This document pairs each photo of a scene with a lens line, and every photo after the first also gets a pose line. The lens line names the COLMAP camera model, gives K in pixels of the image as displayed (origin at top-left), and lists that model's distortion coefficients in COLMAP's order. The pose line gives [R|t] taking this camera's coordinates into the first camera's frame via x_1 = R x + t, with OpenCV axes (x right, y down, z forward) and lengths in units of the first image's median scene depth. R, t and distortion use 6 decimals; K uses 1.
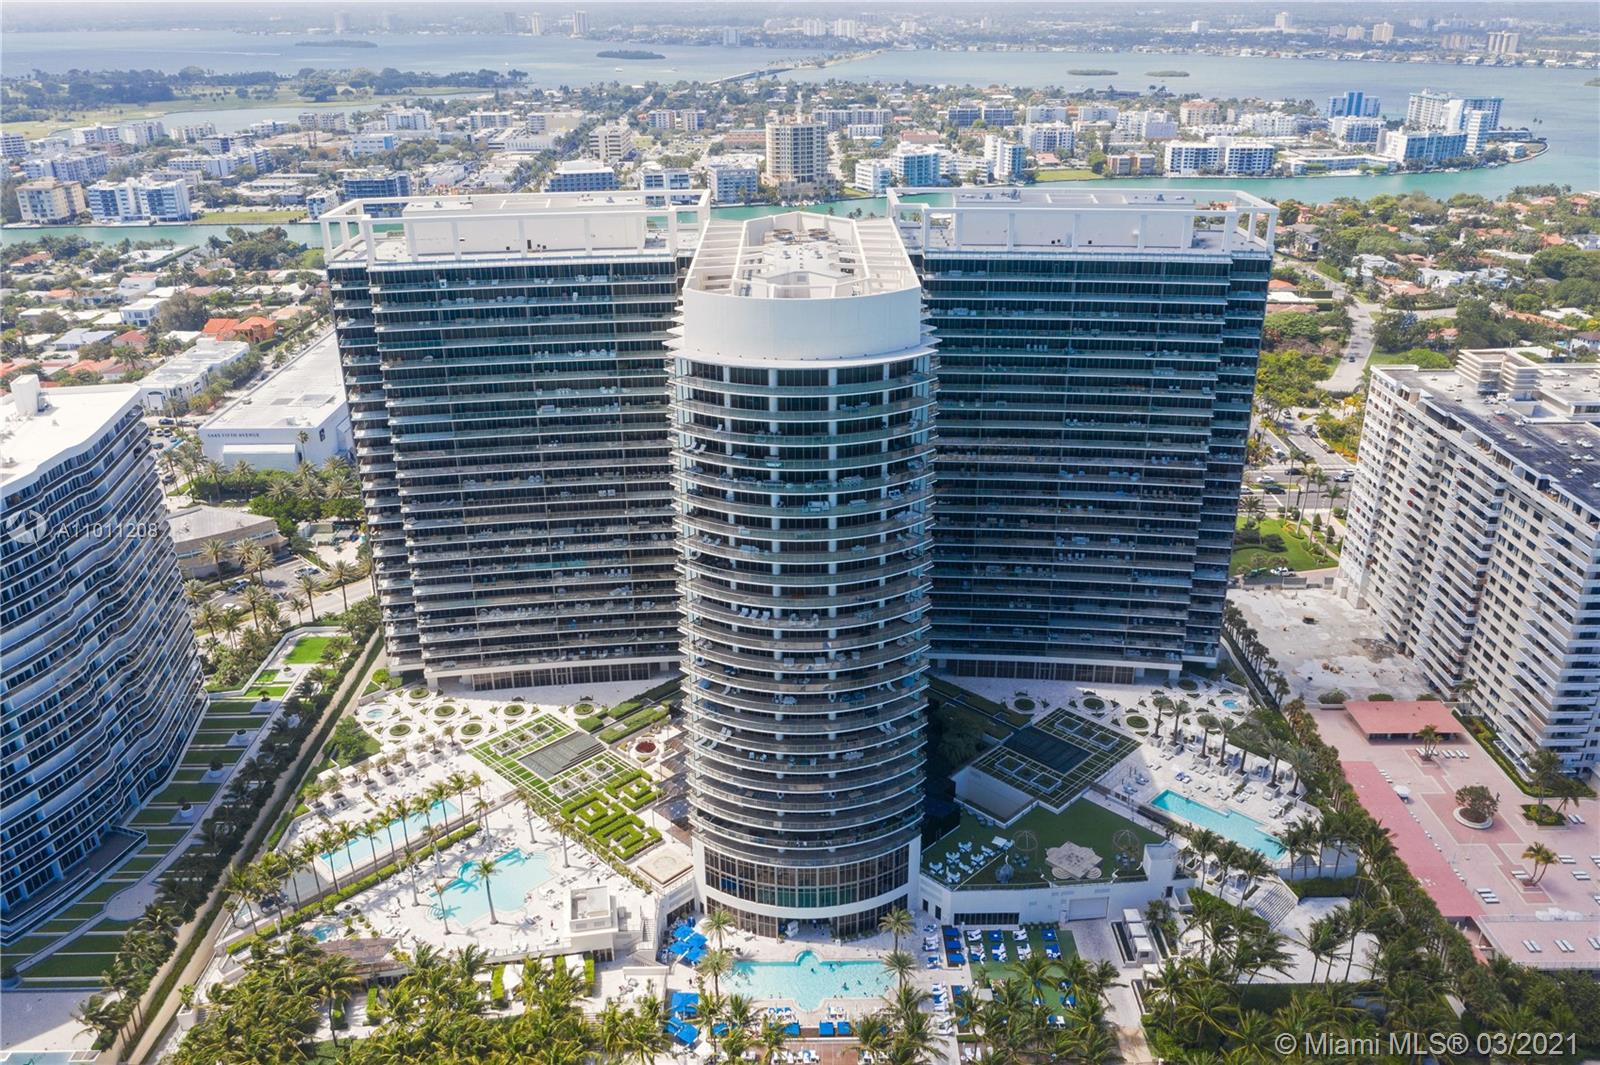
lens RADIAL K [[1274.6, 0, 802.1], [0, 1274.6, 529.4], [0, 0, 1]] dist [-0.011526, 0.046626]
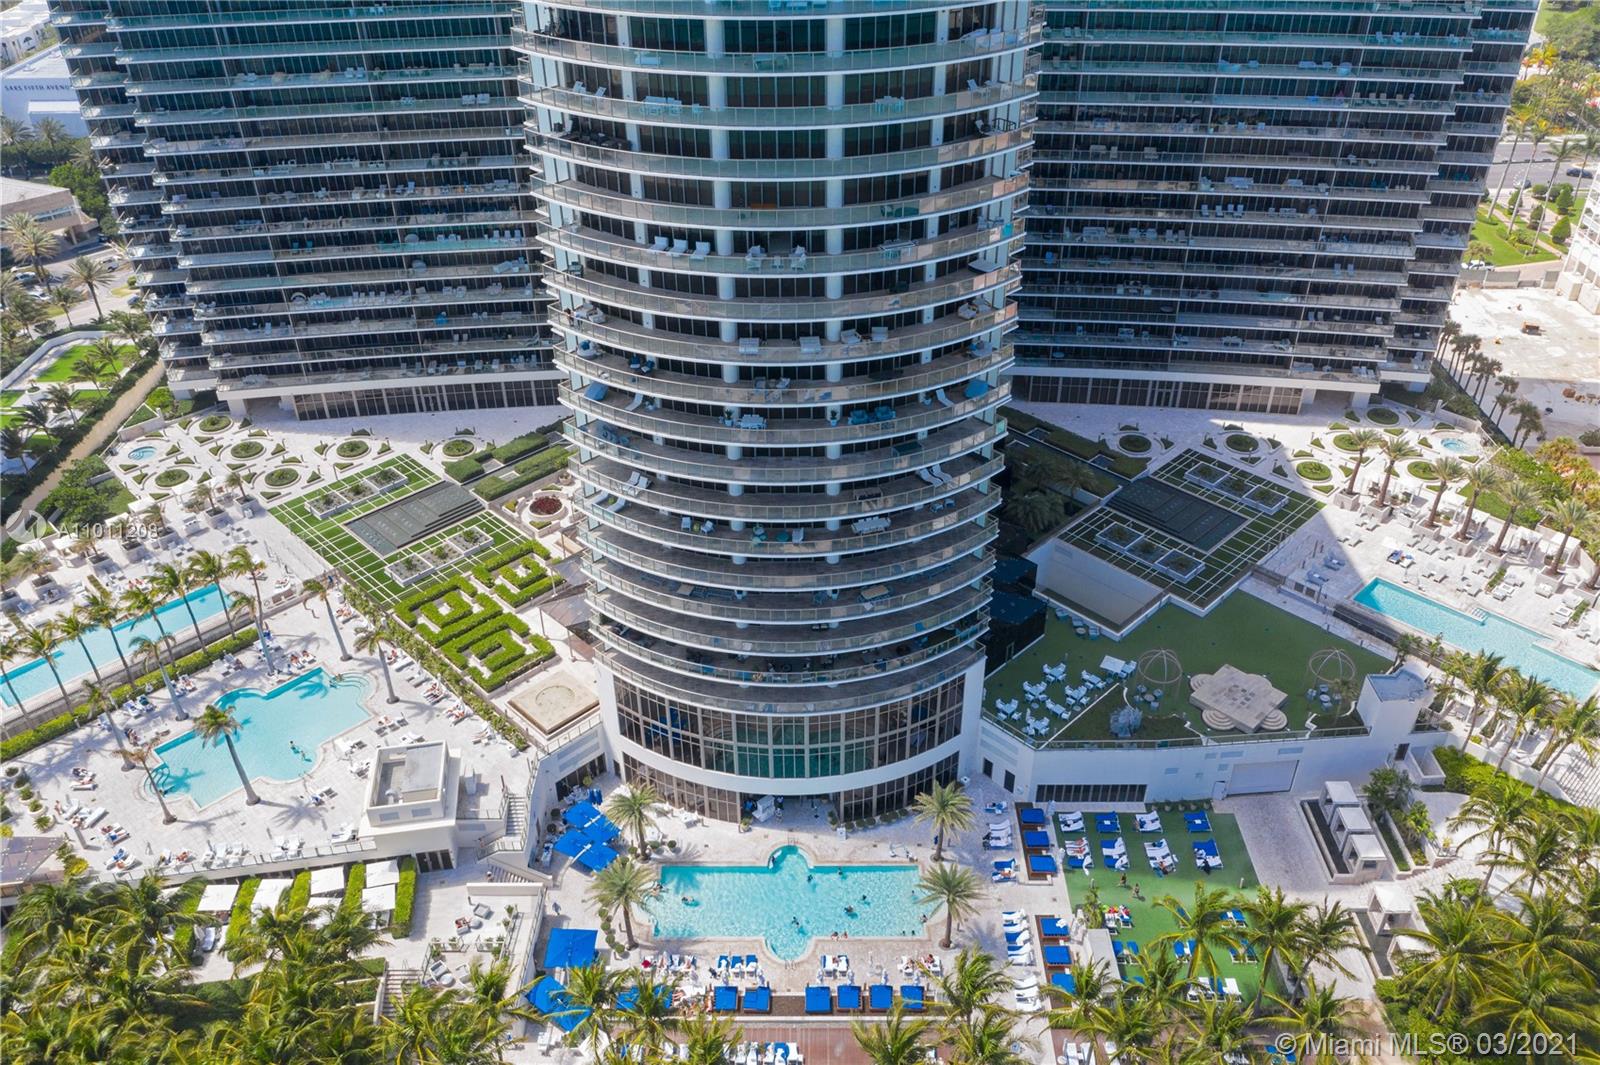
lens RADIAL K [[1274.6, 0, 797.9], [0, 1274.6, 531.4], [0, 0, 1]] dist [-0.011526, 0.046626]
pose [[0.999885, 0.005535, -0.014108, 0.013640], [-0.002755, 0.981799, 0.189902, 0.064633], [0.014903, -0.189841, 0.981702, 0.388292]]
